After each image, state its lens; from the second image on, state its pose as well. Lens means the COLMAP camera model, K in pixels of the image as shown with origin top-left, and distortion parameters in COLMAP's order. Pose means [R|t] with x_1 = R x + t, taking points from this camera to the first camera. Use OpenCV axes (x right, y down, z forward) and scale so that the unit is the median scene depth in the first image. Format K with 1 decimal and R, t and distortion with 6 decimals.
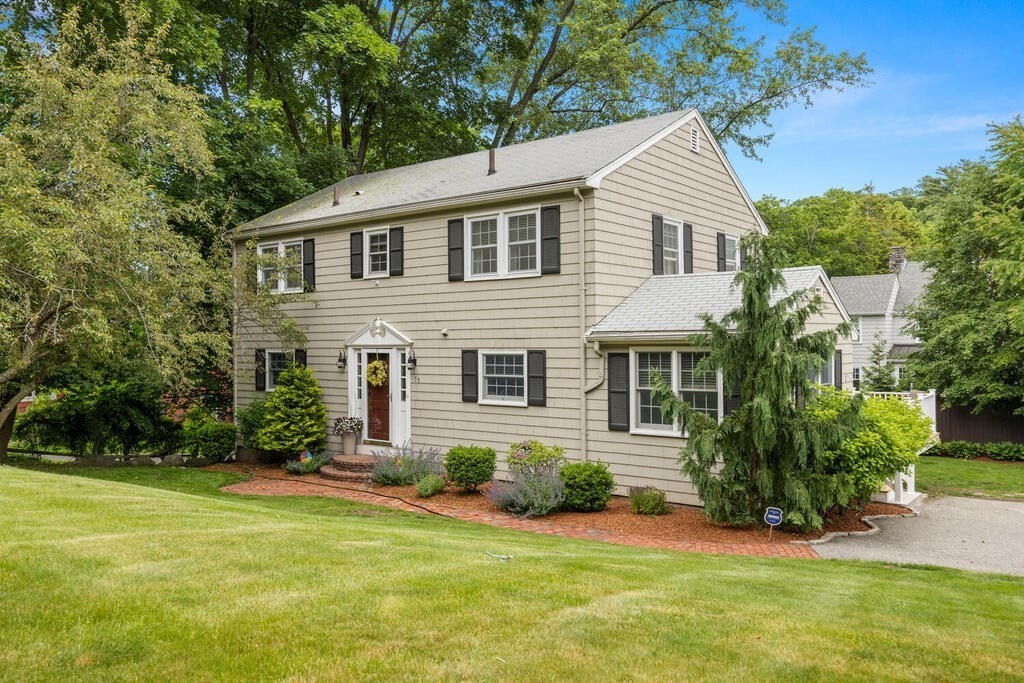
lens RADIAL K [[761.5, 0, 512.0], [0, 761.5, 341.5], [0, 0, 1]] dist [-0.016559, 0.004388]
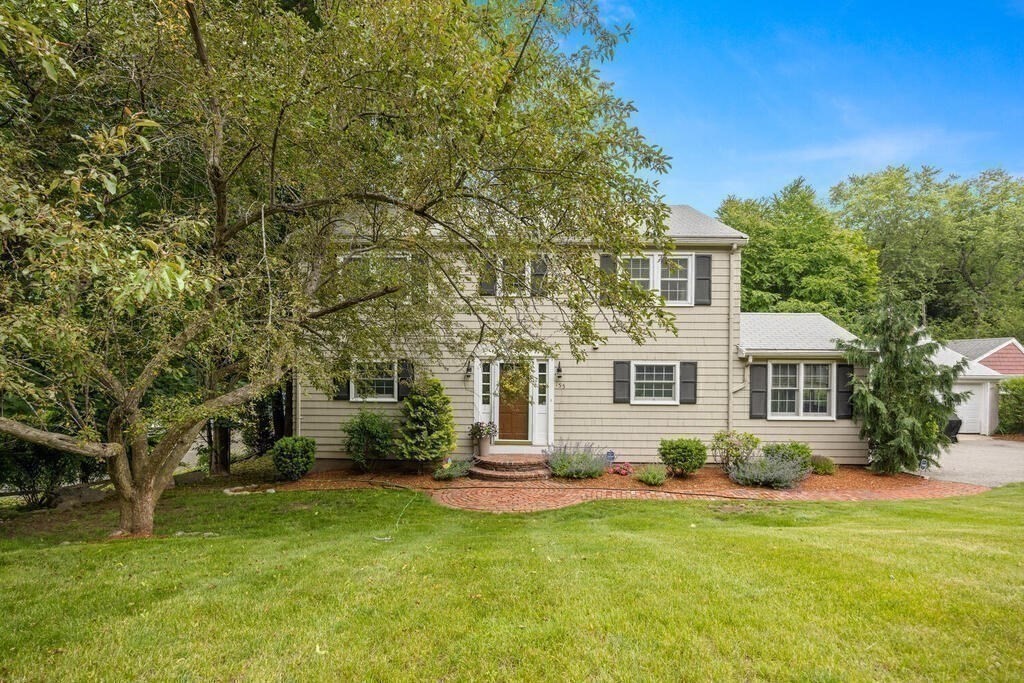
lens RADIAL K [[452.1, 0, 511.2], [0, 452.1, 363.5], [0, 0, 1]] dist [-0.000663, -0.000045]
pose [[0.809649, 0.008102, 0.586859, -0.663221], [-0.012672, 0.999913, 0.003678, 0.014916], [-0.586778, -0.010414, 0.809681, 0.528619]]
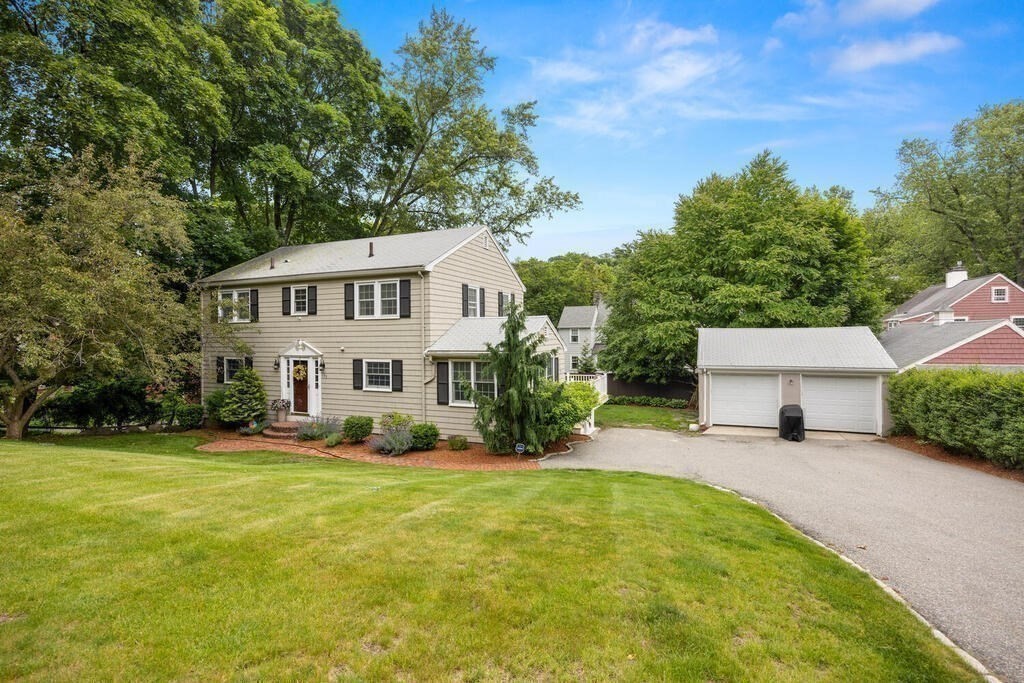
lens RADIAL K [[450.8, 0, 510.8], [0, 450.8, 339.5], [0, 0, 1]] dist [-0.024145, 0.000873]
pose [[0.963154, 0.000251, 0.268949, 0.005052], [-0.001017, 0.999996, 0.002708, -0.038682], [-0.268948, -0.002881, 0.963150, -0.083118]]
